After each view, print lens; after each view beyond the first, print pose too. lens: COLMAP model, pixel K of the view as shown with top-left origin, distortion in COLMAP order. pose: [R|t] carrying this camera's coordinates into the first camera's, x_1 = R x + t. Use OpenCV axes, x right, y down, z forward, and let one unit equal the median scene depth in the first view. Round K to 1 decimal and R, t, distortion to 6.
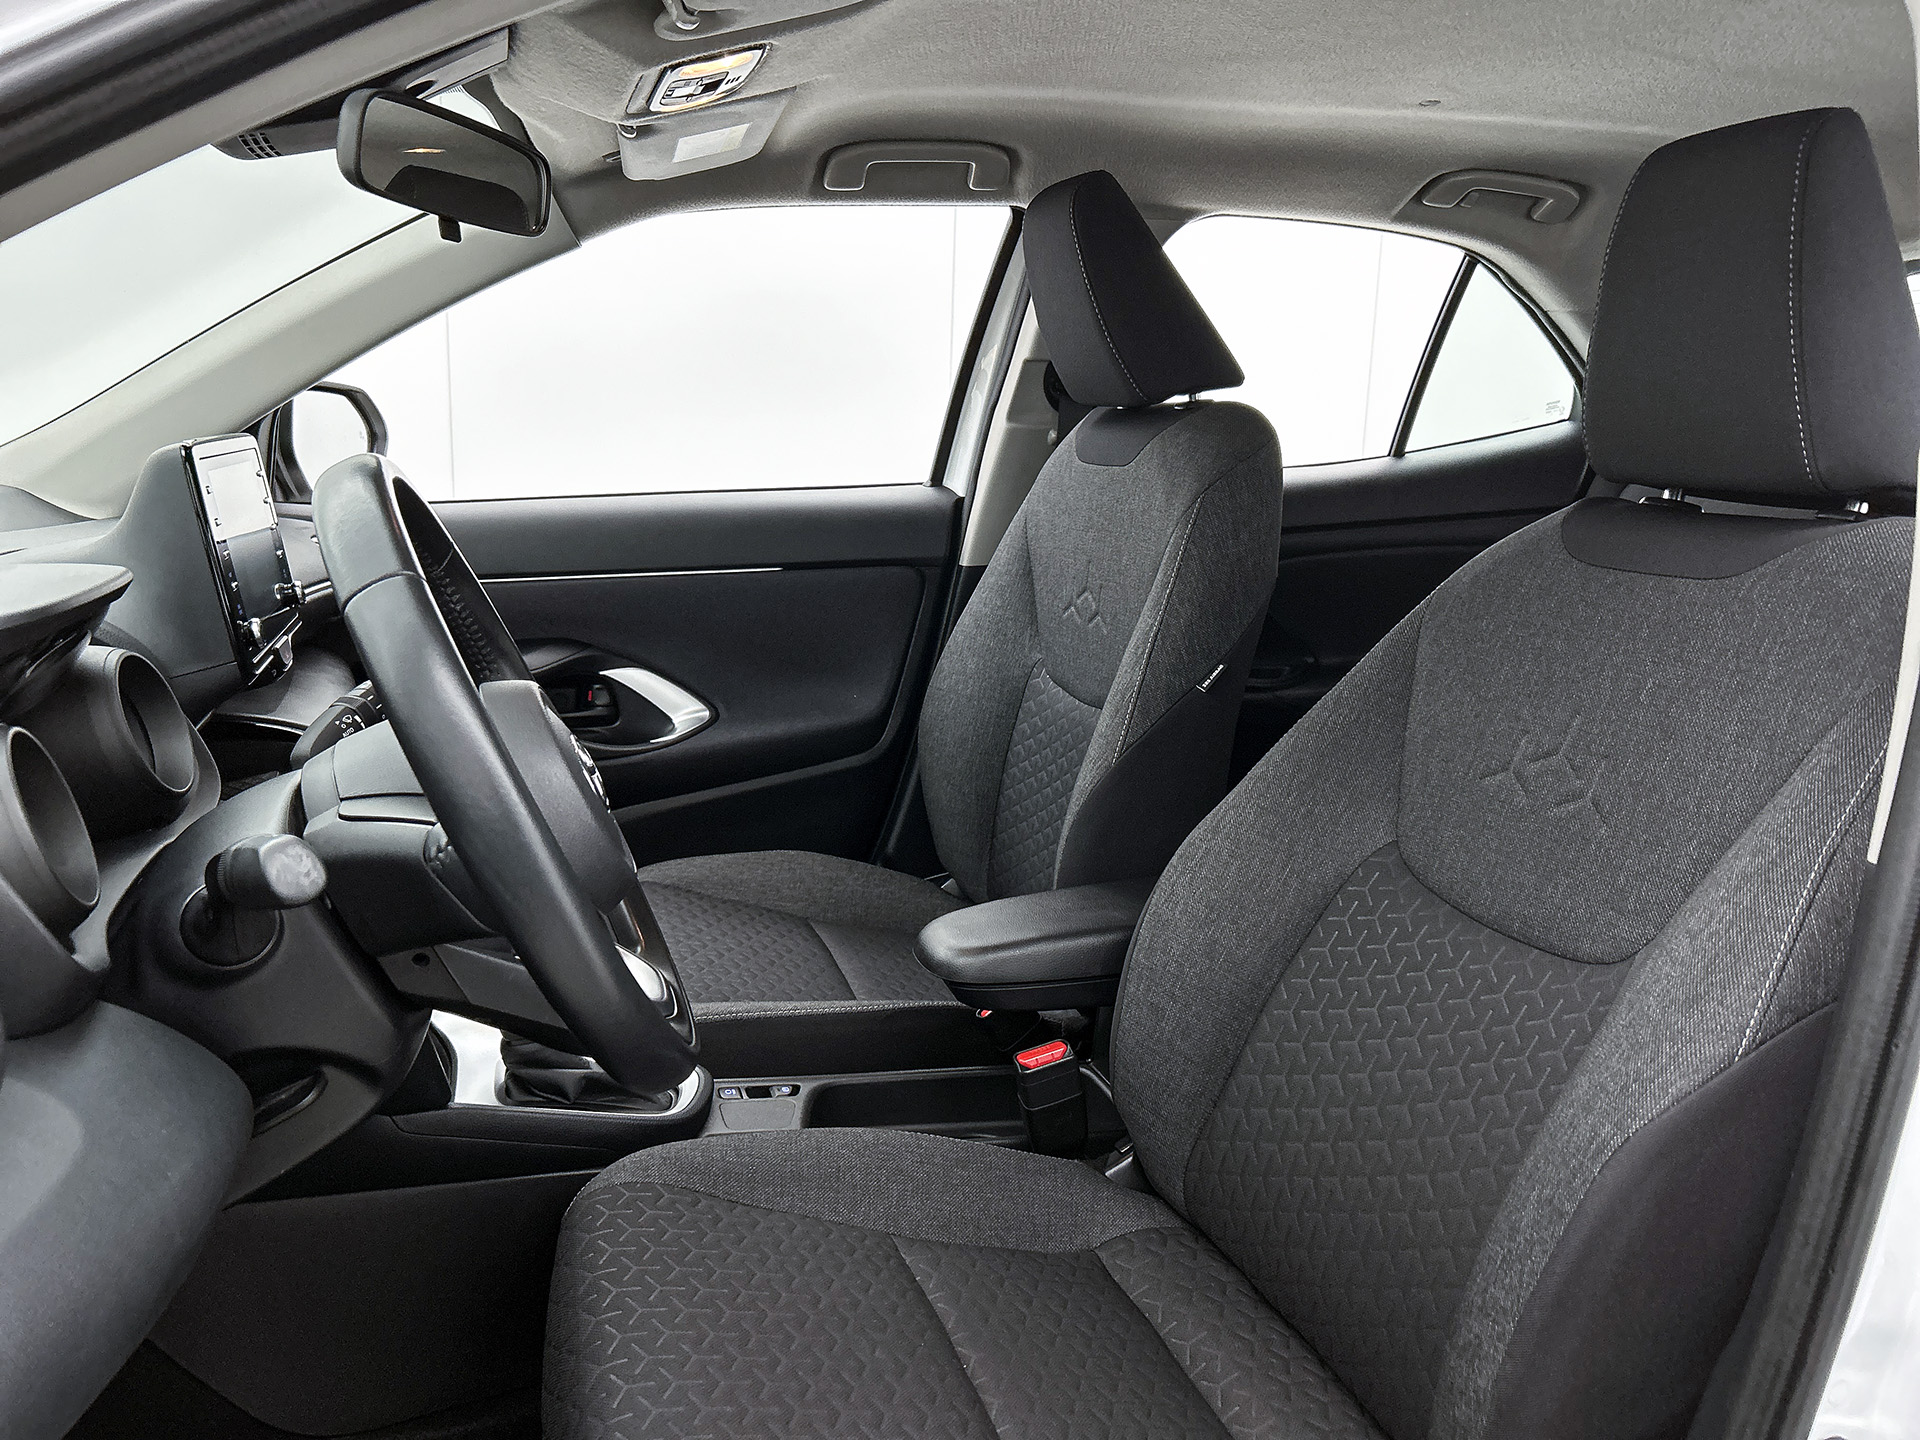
lens RADIAL K [[1486.3, 0, 976.9], [0, 1486.3, 714.0], [0, 0, 1]] dist [0.030448, -0.015584]
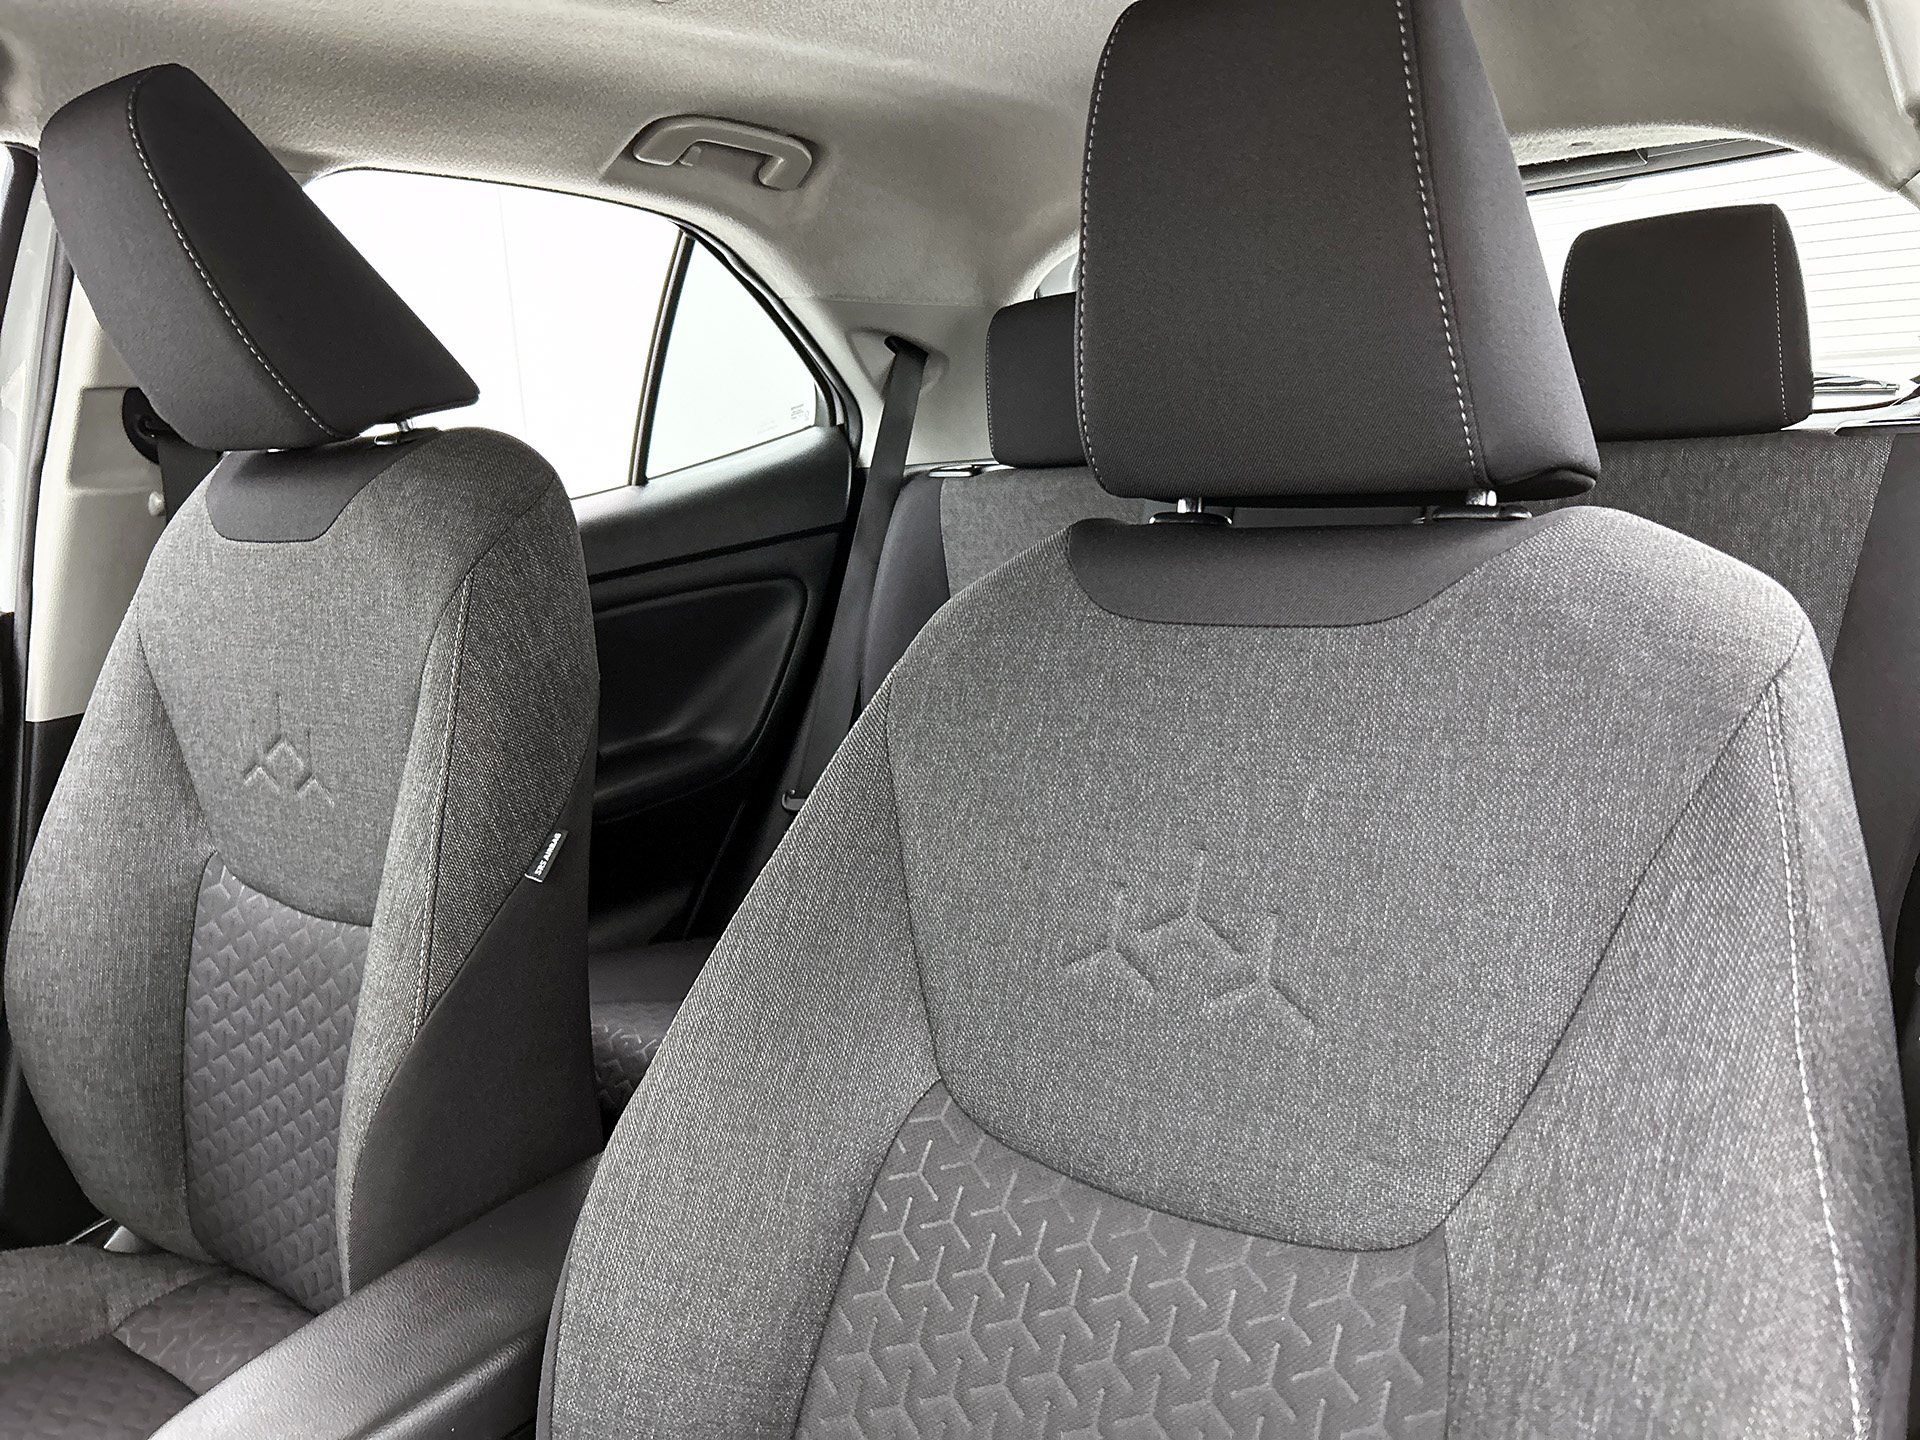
lens RADIAL K [[1486.3, 0, 976.9], [0, 1486.3, 714.0], [0, 0, 1]] dist [0.030448, -0.015584]
pose [[0.835300, -0.174487, 0.521372, -0.008767], [0.182549, 0.982524, 0.036355, -0.065489], [-0.518604, 0.064809, 0.852555, 0.315985]]
